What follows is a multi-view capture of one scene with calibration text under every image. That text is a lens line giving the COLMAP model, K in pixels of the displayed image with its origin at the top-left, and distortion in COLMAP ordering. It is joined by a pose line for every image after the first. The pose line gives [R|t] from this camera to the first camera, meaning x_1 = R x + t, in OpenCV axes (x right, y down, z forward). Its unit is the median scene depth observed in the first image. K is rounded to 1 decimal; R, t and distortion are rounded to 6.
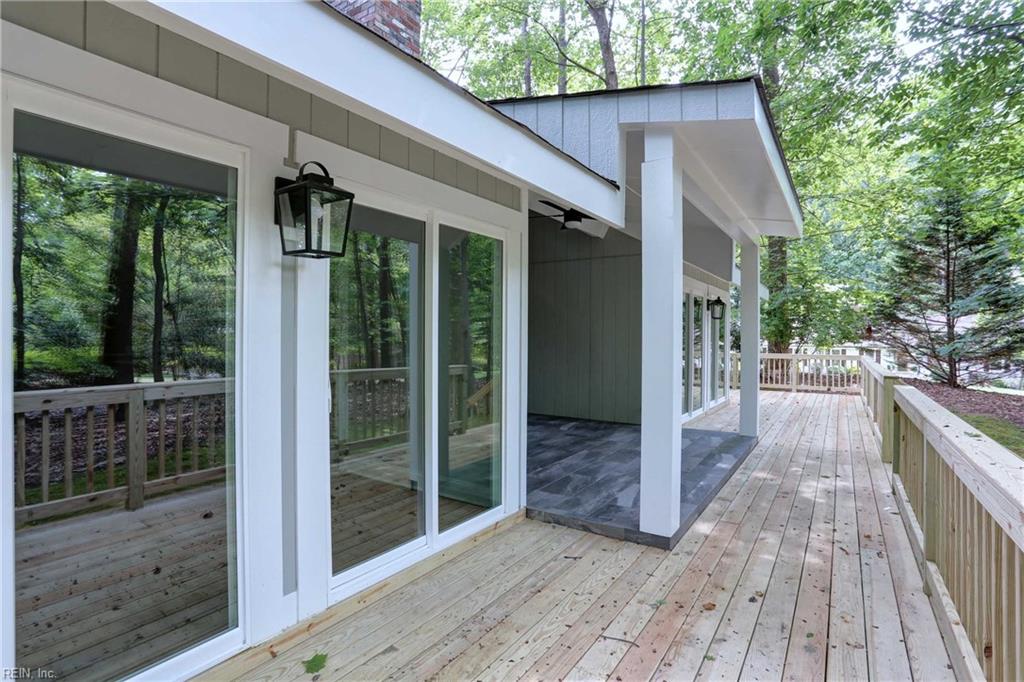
lens RADIAL K [[497.1, 0, 512.0], [0, 497.1, 341.0], [0, 0, 1]] dist [-0.052200, 0.024931]
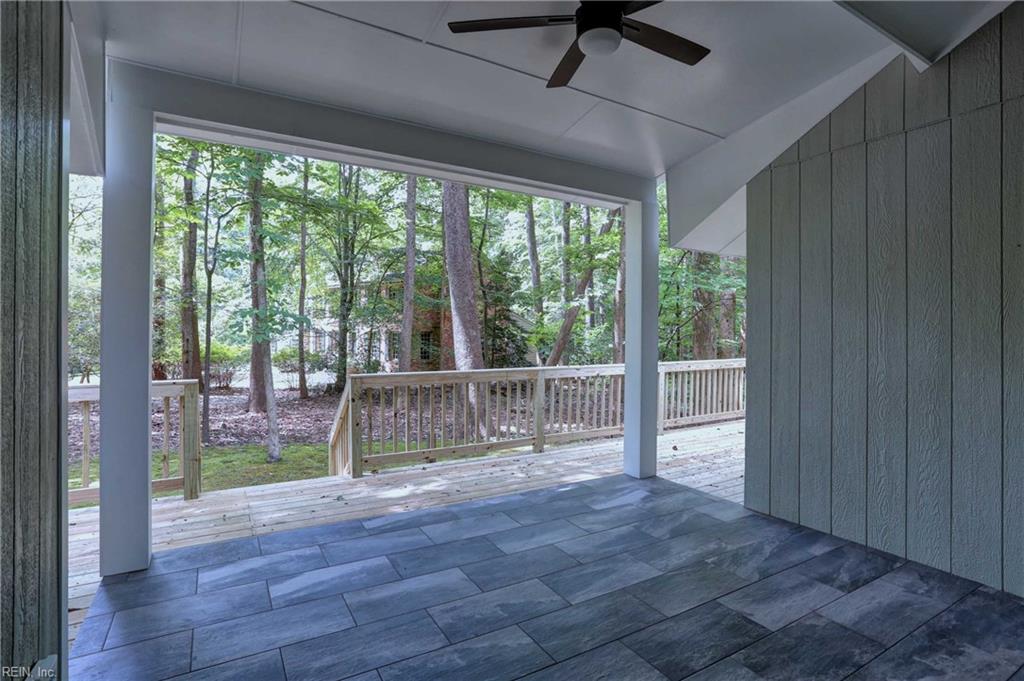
lens RADIAL K [[492.4, 0, 506.2], [0, 492.4, 329.9], [0, 0, 1]] dist [-0.001504, -0.000240]
pose [[-0.896278, -0.009165, 0.443399, 0.008966], [-0.008448, 0.999958, 0.003591, -0.007761], [-0.443413, -0.000527, -0.896317, 0.798759]]
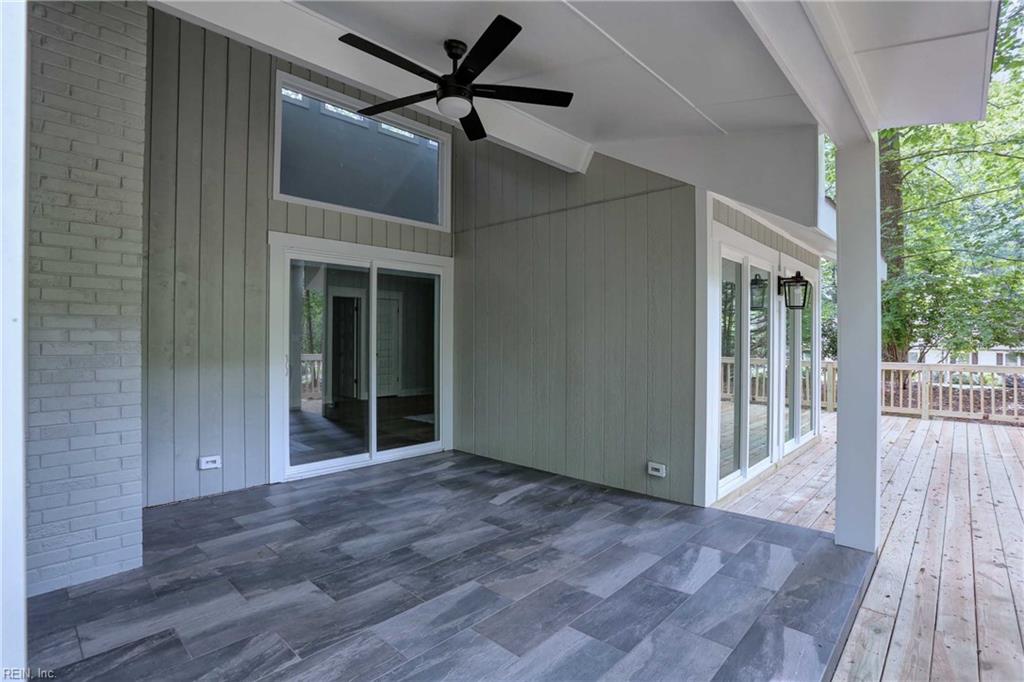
lens RADIAL K [[497.1, 0, 512.0], [0, 497.1, 341.0], [0, 0, 1]] dist [-0.052200, 0.024931]
pose [[0.987776, -0.003230, -0.155845, 0.146368], [0.002319, 0.999979, -0.006025, -0.001834], [0.155862, 0.005590, 0.987763, 0.311576]]
